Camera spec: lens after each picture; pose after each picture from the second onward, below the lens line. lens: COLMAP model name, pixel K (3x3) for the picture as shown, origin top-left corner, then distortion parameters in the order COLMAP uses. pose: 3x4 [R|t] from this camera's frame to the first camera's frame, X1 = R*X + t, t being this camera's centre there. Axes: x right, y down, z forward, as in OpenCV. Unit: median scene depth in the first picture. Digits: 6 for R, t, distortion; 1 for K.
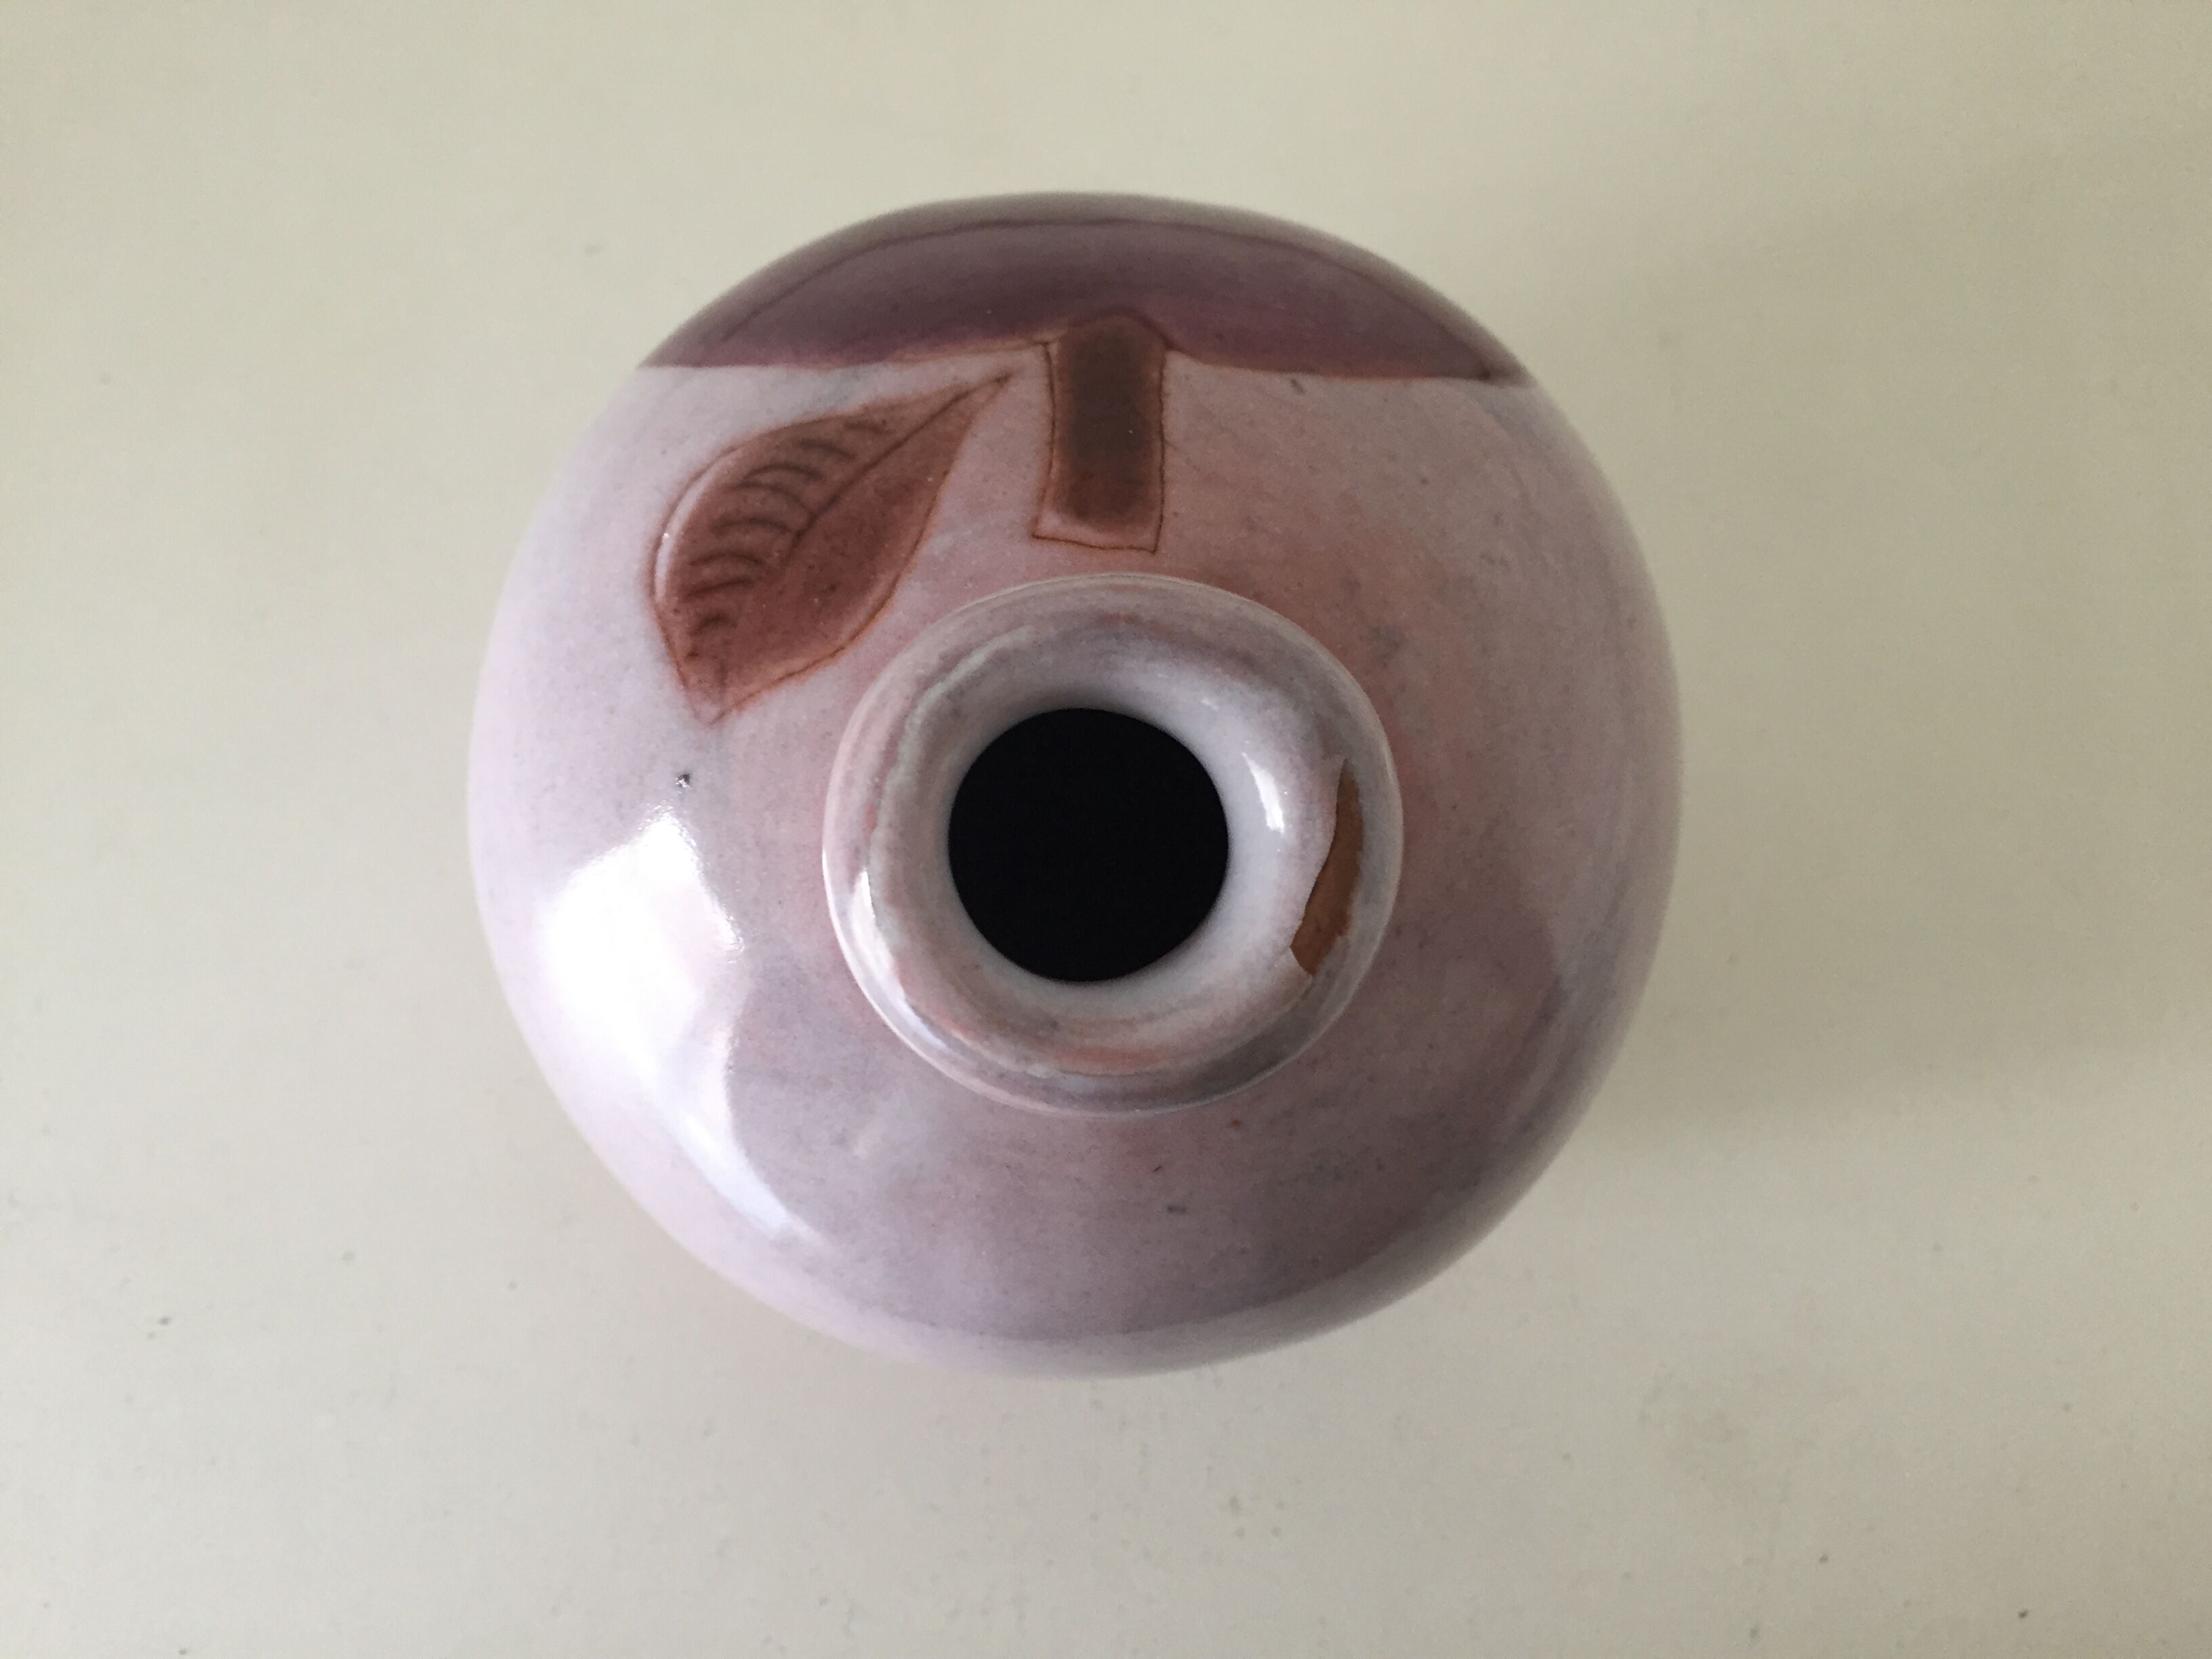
lens RADIAL K [[2102.2, 0, 1106.0], [0, 2102.2, 829.5], [0, 0, 1]] dist [0.037385, -0.001707]
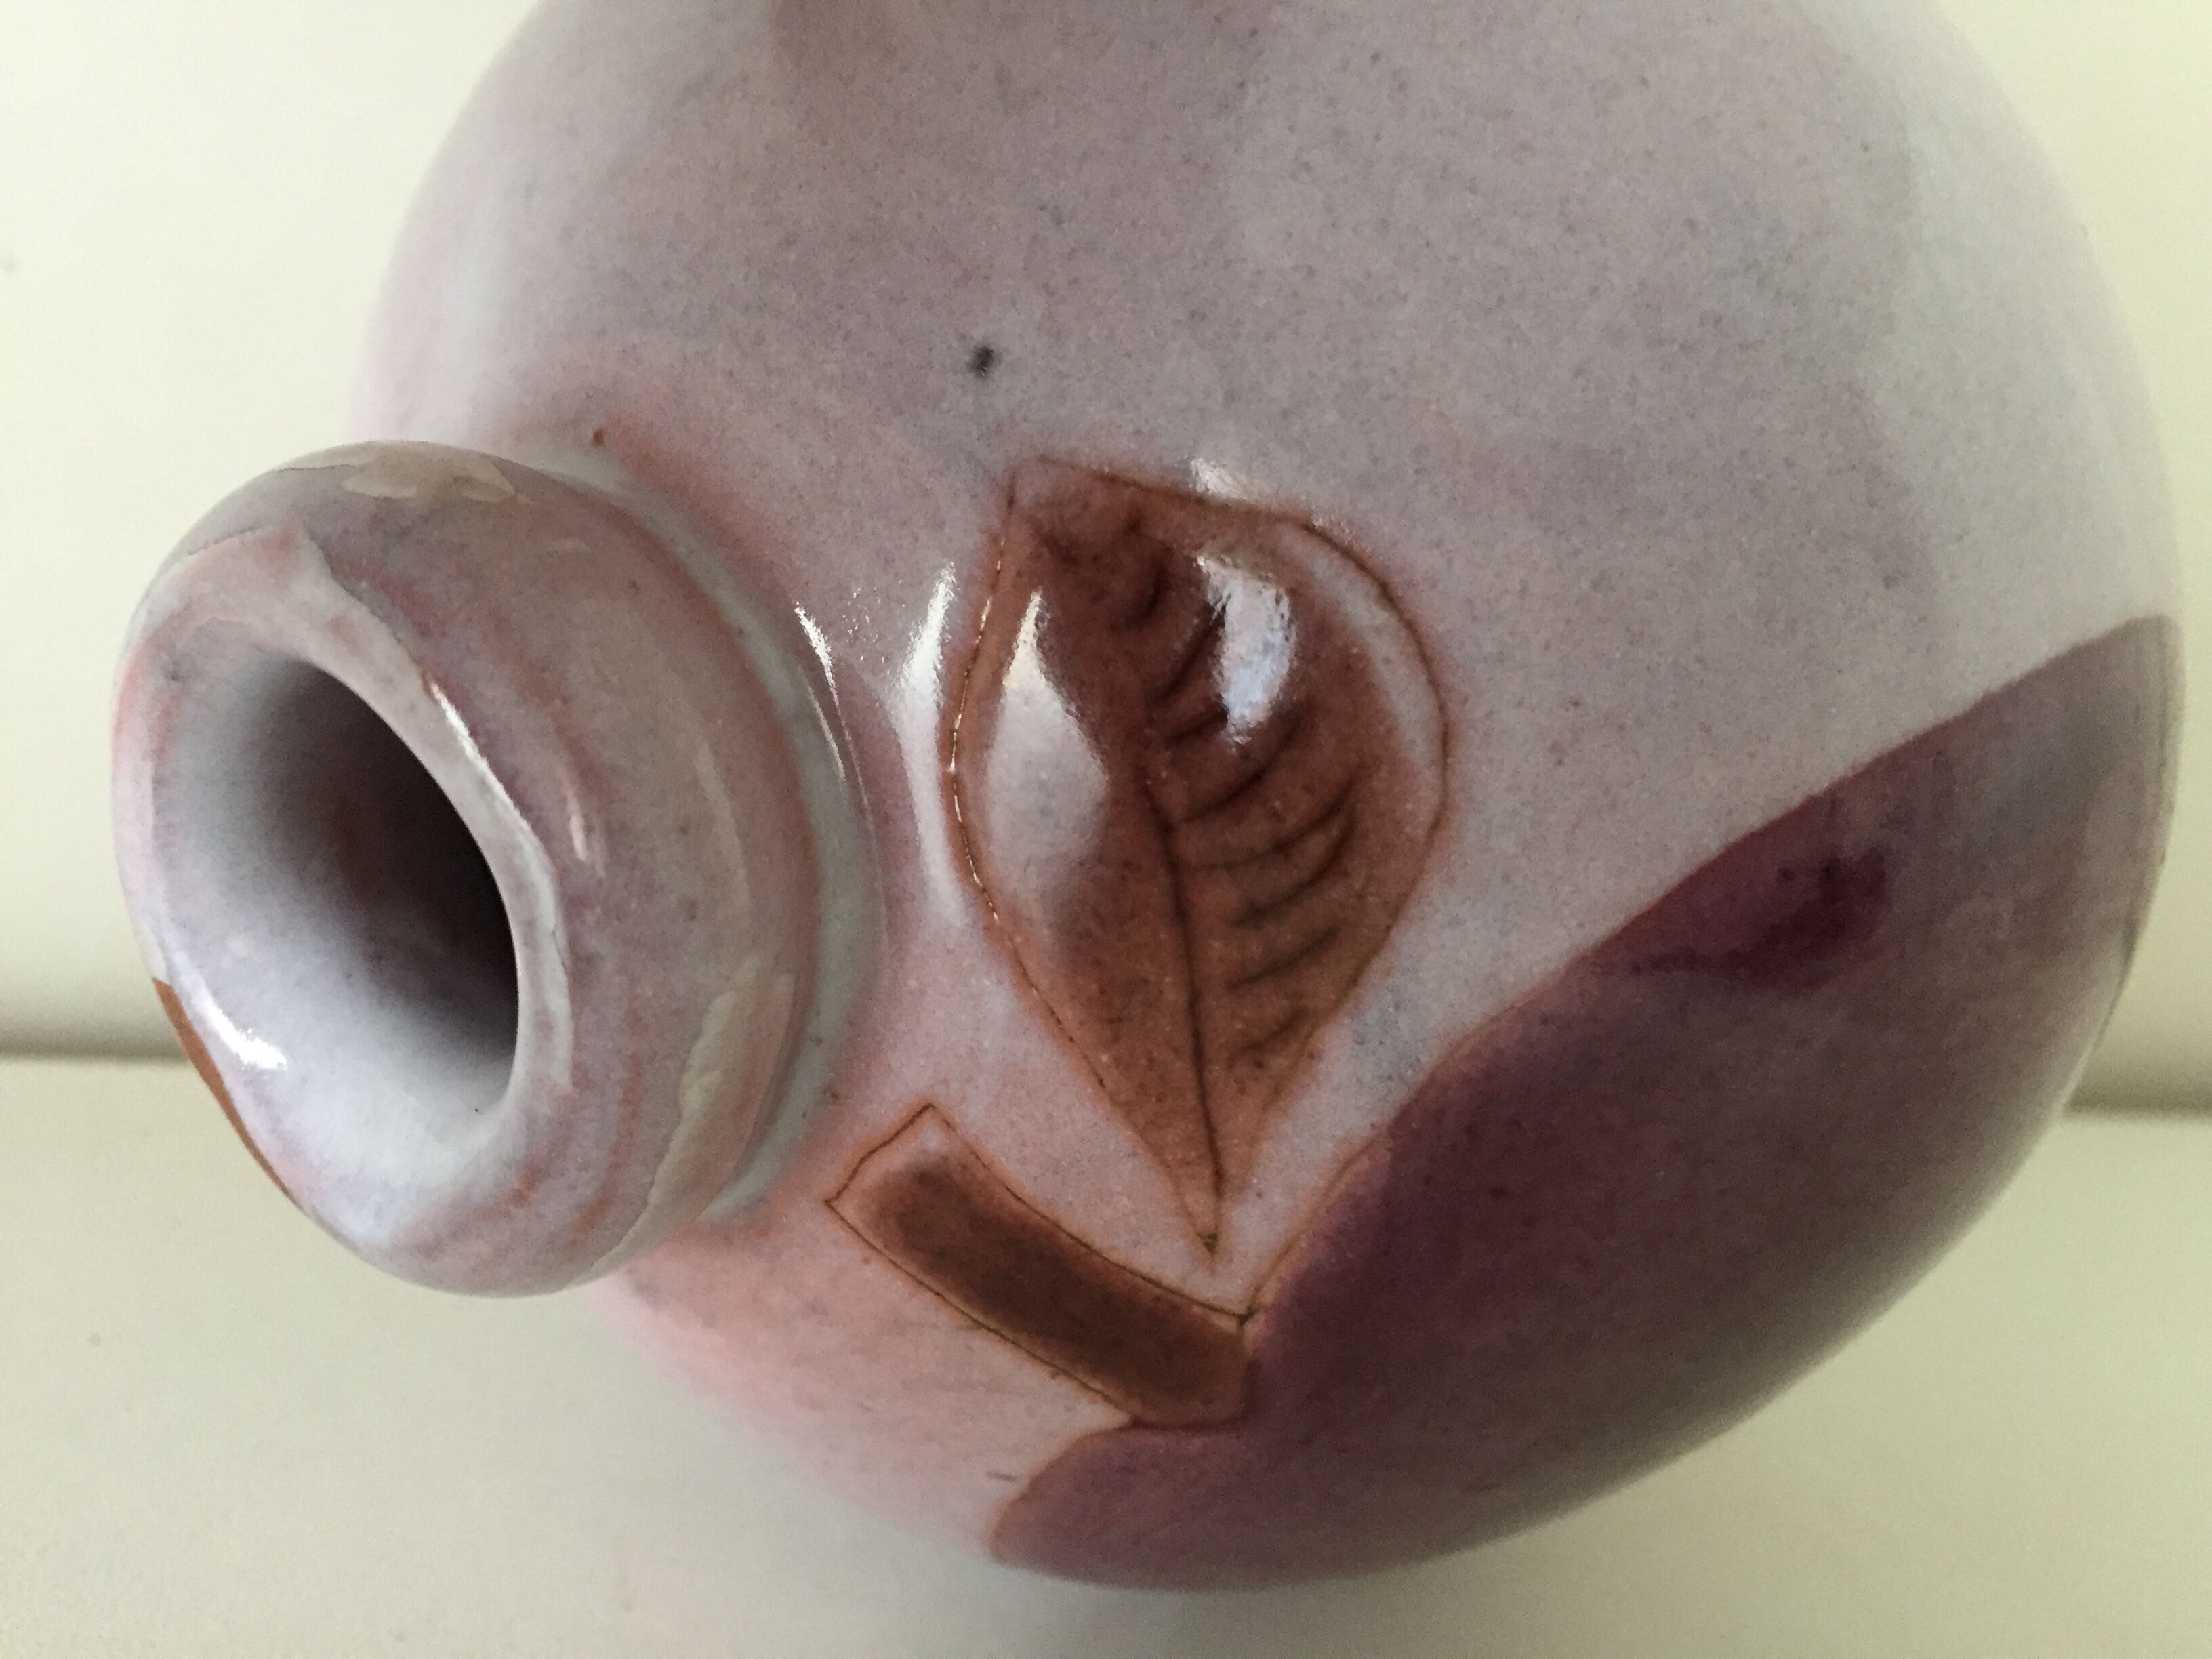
lens RADIAL K [[2102.2, 0, 1106.0], [0, 2102.2, 829.5], [0, 0, 1]] dist [0.037385, -0.001707]
pose [[-0.458258, 0.668154, 0.586148, -0.453146], [-0.659173, -0.697861, 0.280146, -0.280165], [0.596230, -0.257994, 0.760229, 0.581069]]
